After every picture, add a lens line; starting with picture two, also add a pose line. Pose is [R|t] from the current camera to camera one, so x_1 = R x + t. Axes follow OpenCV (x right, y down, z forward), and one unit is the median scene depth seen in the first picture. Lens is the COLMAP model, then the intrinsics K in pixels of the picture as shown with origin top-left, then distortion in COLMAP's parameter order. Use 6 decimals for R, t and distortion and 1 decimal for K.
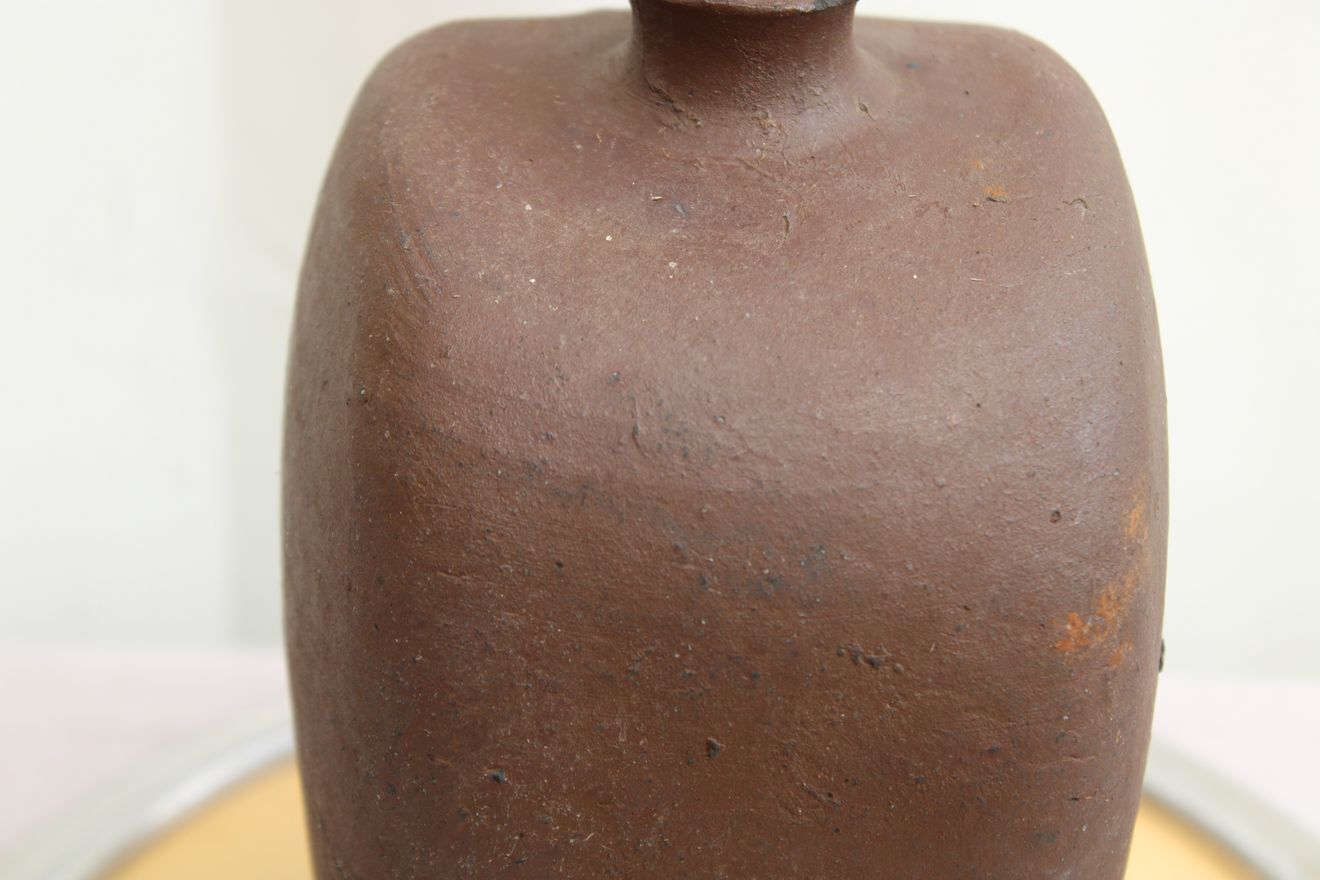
lens RADIAL K [[2995.7, 0, 660.0], [0, 2995.7, 440.0], [0, 0, 1]] dist [0.017893, 0.190961]
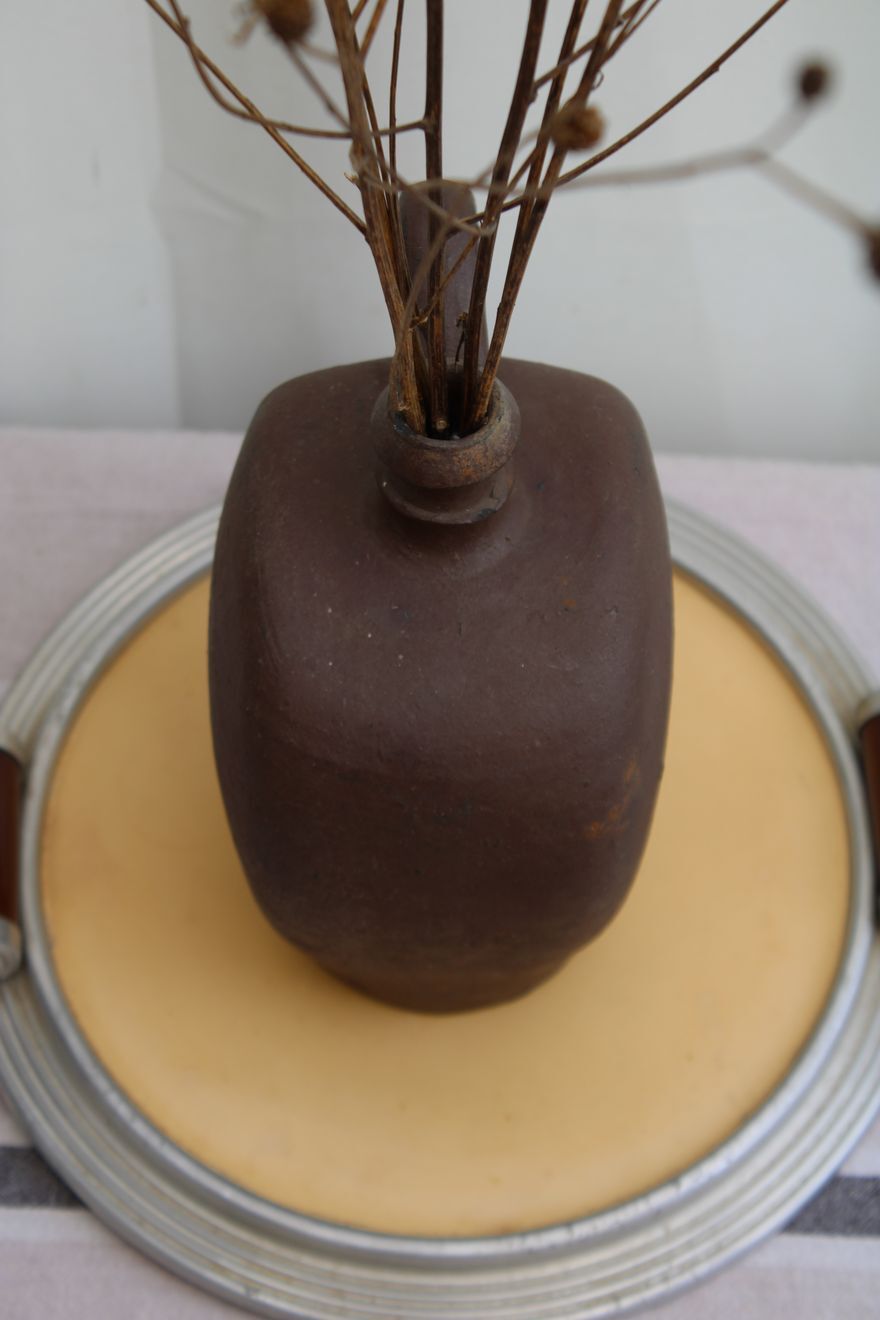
lens RADIAL K [[2995.7, 0, 440.0], [0, 2995.7, 660.0], [0, 0, 1]] dist [0.017893, 0.190961]
pose [[0.998497, 0.030742, -0.045382, 0.120637], [-0.006517, 0.888631, 0.458576, -0.968616], [0.054425, -0.457591, 0.887495, -0.765871]]
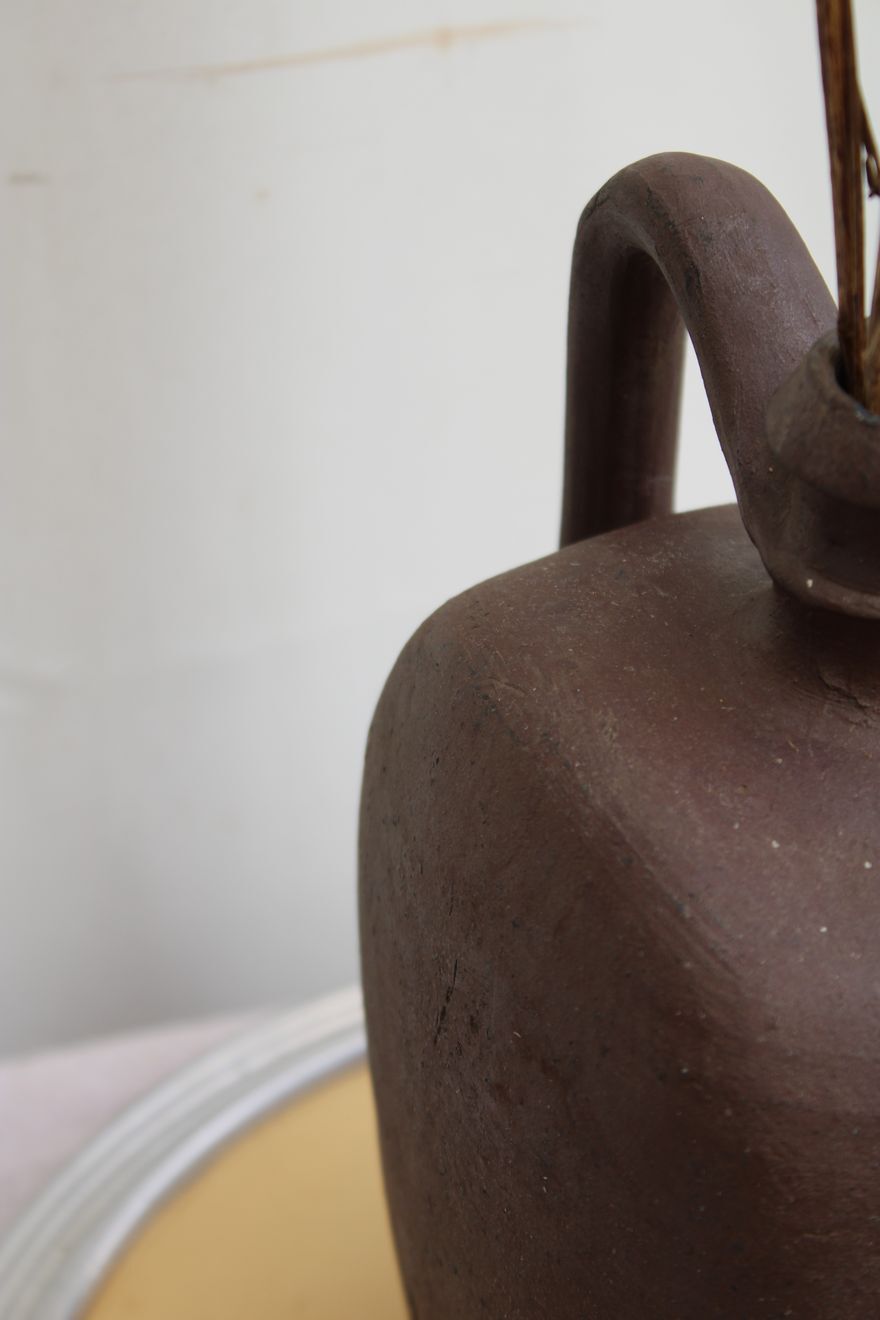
lens RADIAL K [[2995.7, 0, 440.0], [0, 2995.7, 660.0], [0, 0, 1]] dist [0.017893, 0.190961]
pose [[0.946514, -0.193480, 0.258217, -0.411463], [0.162370, 0.977172, 0.137010, -0.303482], [-0.278831, -0.087755, 0.956322, 0.064828]]
